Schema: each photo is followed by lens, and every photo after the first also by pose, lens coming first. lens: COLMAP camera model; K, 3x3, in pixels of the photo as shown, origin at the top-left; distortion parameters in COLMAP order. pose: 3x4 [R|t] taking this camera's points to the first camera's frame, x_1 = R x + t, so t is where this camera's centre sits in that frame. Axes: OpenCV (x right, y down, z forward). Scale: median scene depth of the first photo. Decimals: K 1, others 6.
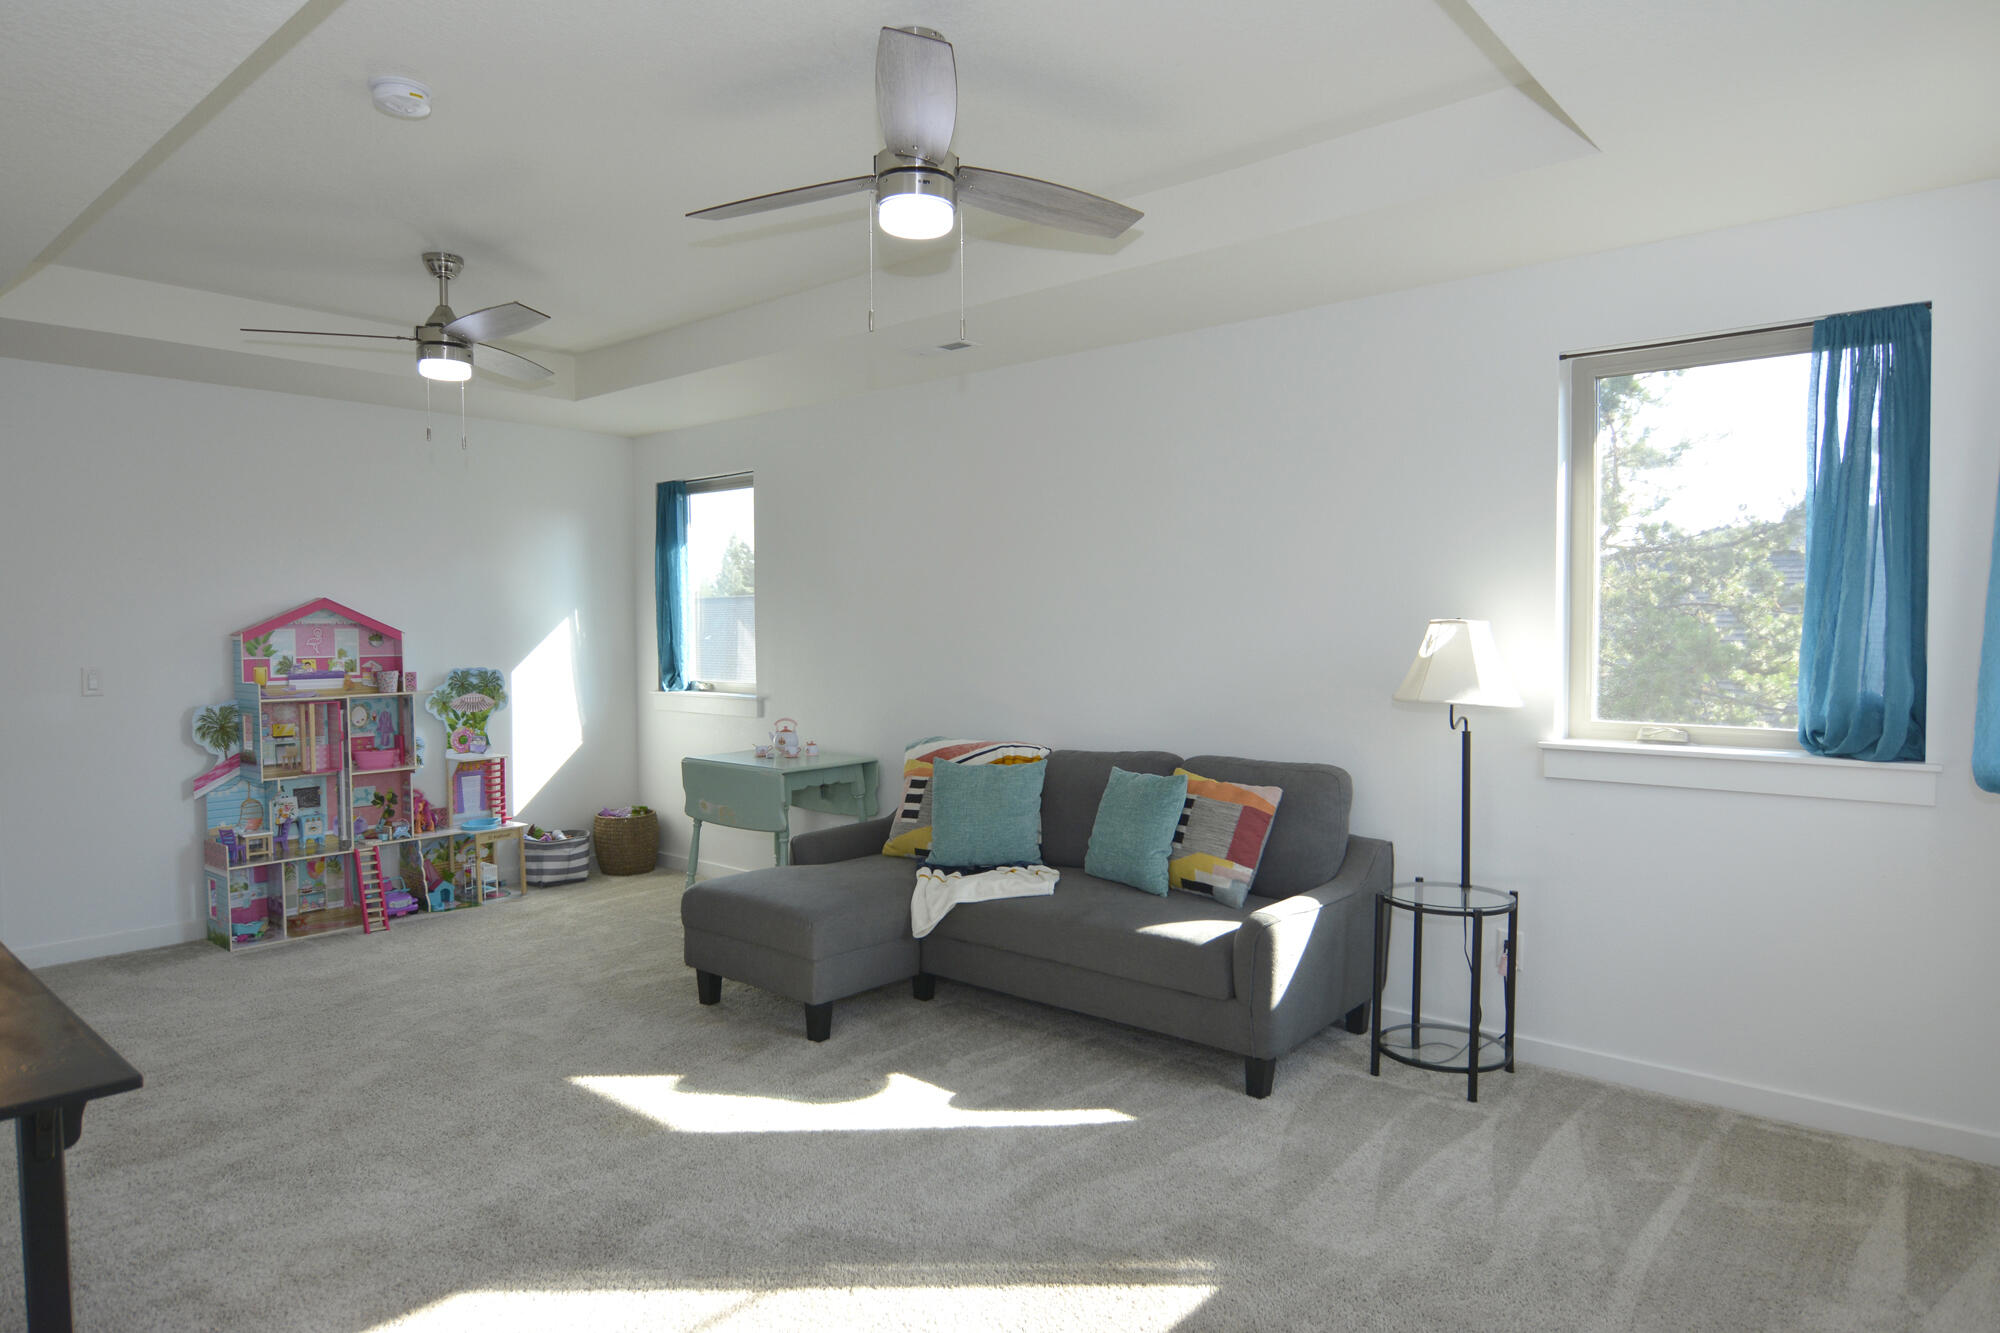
lens RADIAL K [[1179.5, 0, 998.8], [0, 1179.5, 671.9], [0, 0, 1]] dist [-0.004032, -0.000658]
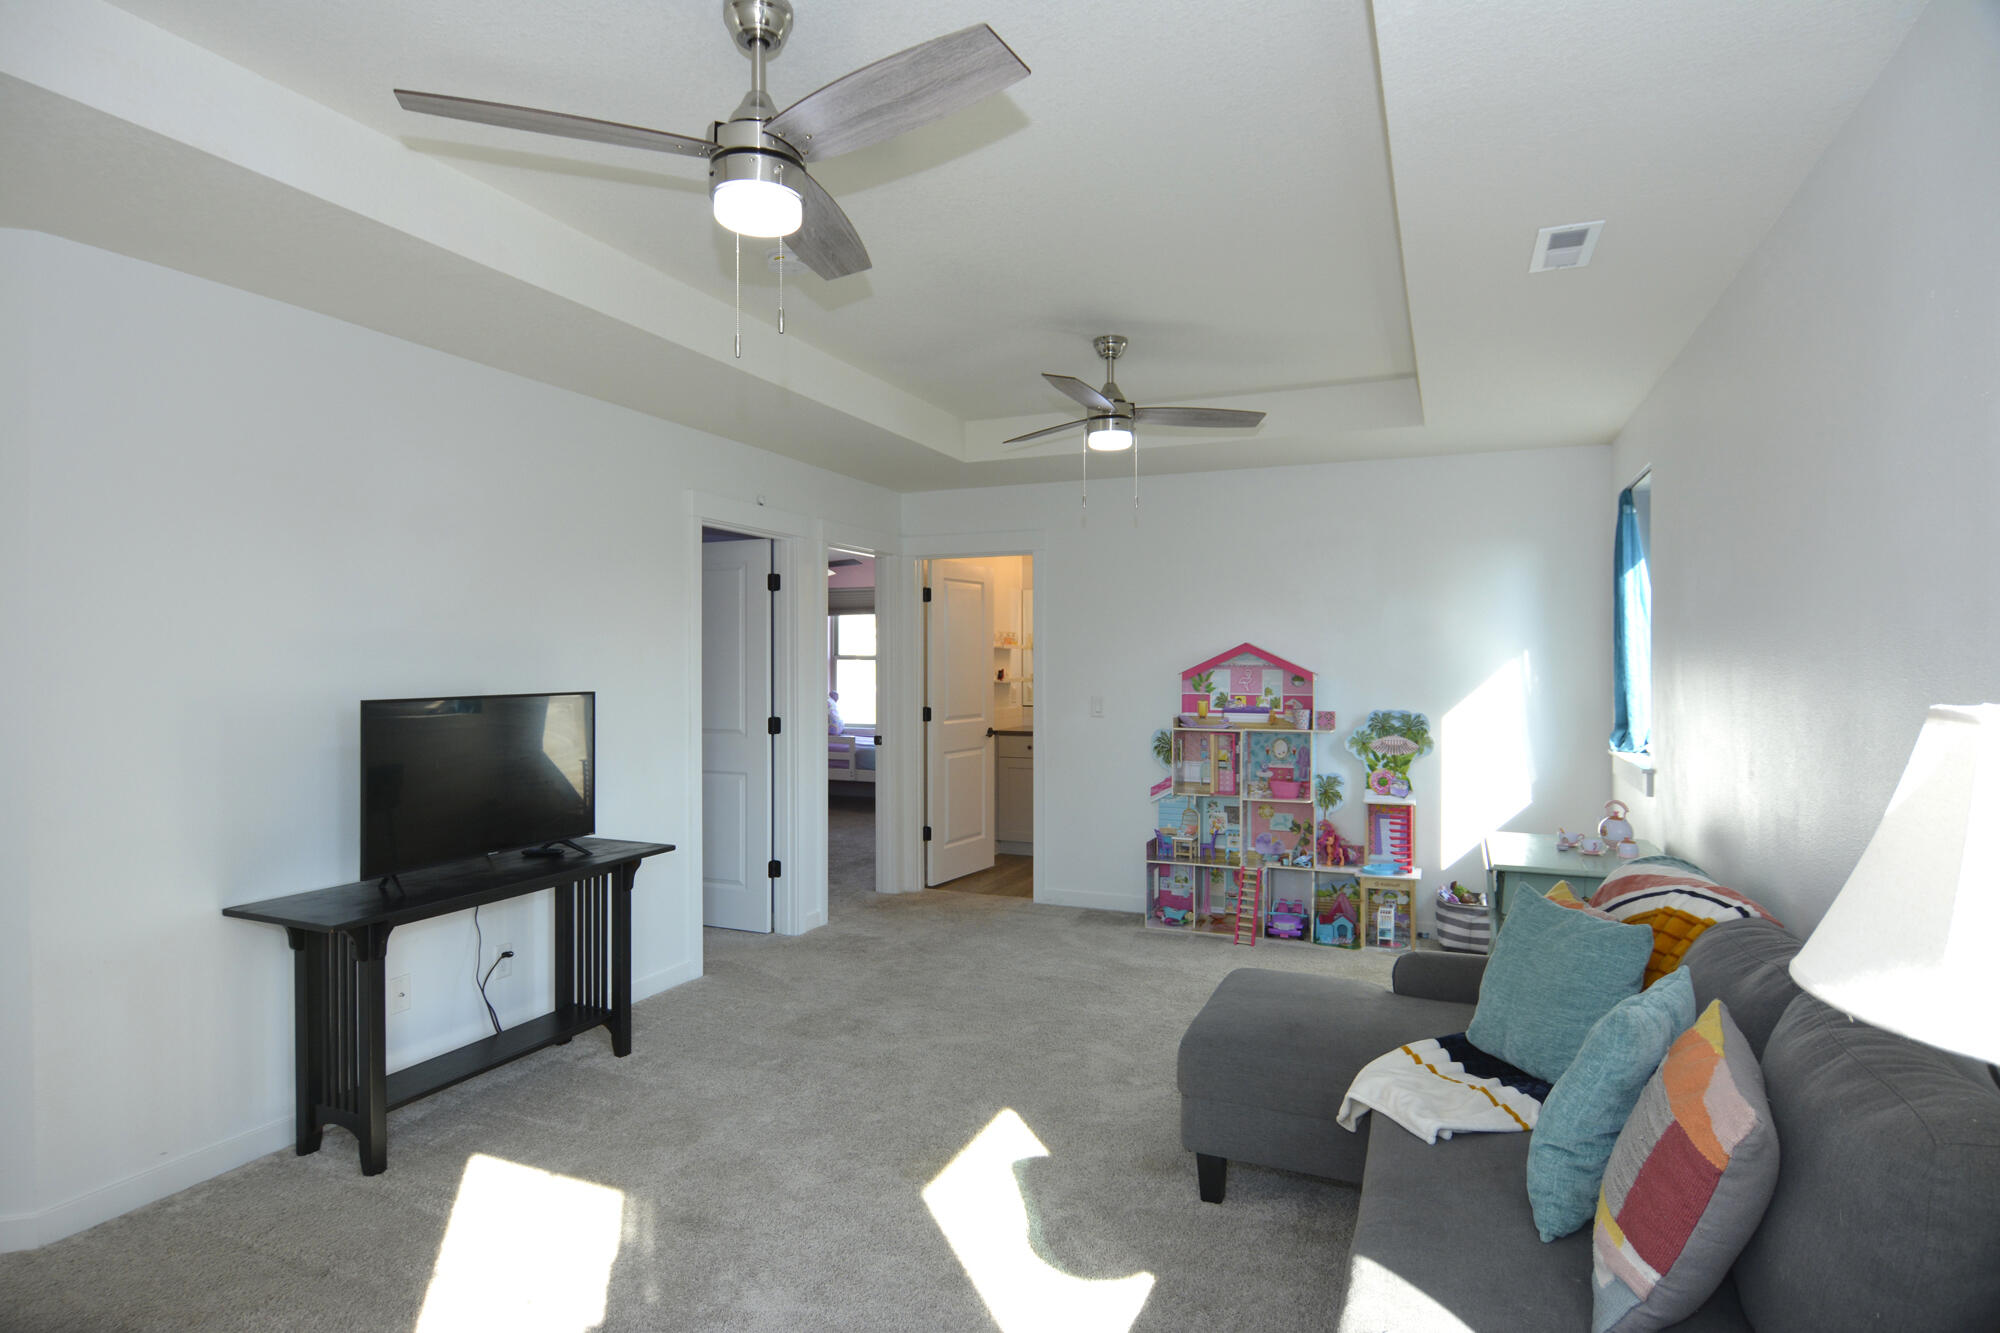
lens RADIAL K [[1076.7, 0, 997.2], [0, 1076.7, 661.5], [0, 0, 1]] dist [-0.005021, 0.000537]
pose [[0.300584, 0.005619, -0.953739, 0.339918], [-0.041627, 0.999107, -0.007234, -0.025854], [0.952846, 0.041876, 0.300549, 0.436267]]
